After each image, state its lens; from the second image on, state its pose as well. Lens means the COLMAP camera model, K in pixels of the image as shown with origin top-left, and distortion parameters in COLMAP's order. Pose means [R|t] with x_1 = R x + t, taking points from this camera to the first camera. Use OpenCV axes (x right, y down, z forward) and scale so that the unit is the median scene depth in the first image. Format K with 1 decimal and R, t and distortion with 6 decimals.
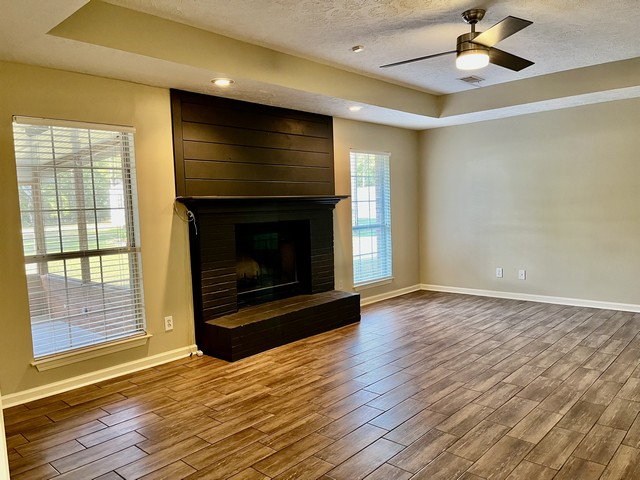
lens RADIAL K [[485.8, 0, 316.6], [0, 485.8, 243.3], [0, 0, 1]] dist [0.054380, -0.079052]
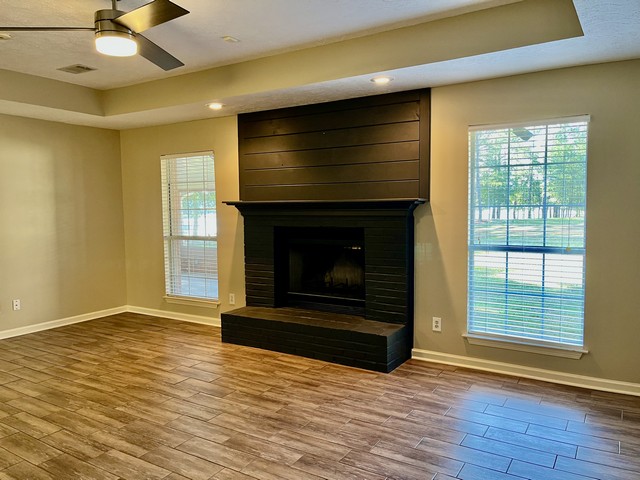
lens RADIAL K [[485.8, 0, 317.3], [0, 485.8, 239.2], [0, 0, 1]] dist [0.054380, -0.079052]
pose [[0.195889, 0.097408, -0.975776, 1.050755], [-0.079498, 0.993357, 0.083203, -0.125856], [0.977398, 0.061274, 0.202331, 1.022186]]
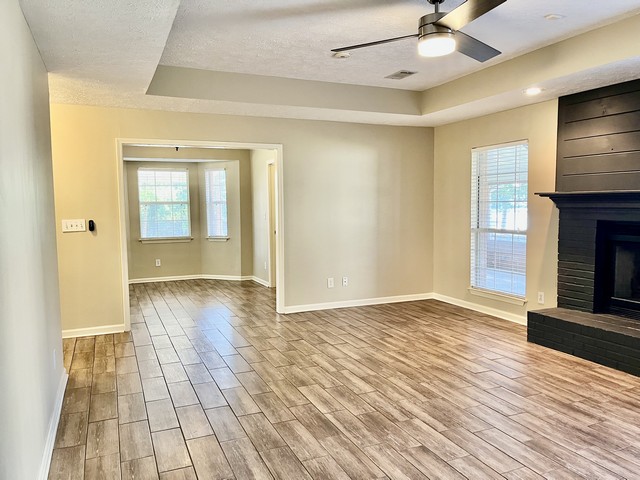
lens RADIAL K [[485.8, 0, 314.6], [0, 485.8, 242.7], [0, 0, 1]] dist [0.054380, -0.079052]
pose [[-0.404699, 0.110272, -0.907777, 1.071449], [-0.053594, 0.988136, 0.143927, -0.121105], [0.912878, 0.106899, -0.393988, 1.023405]]
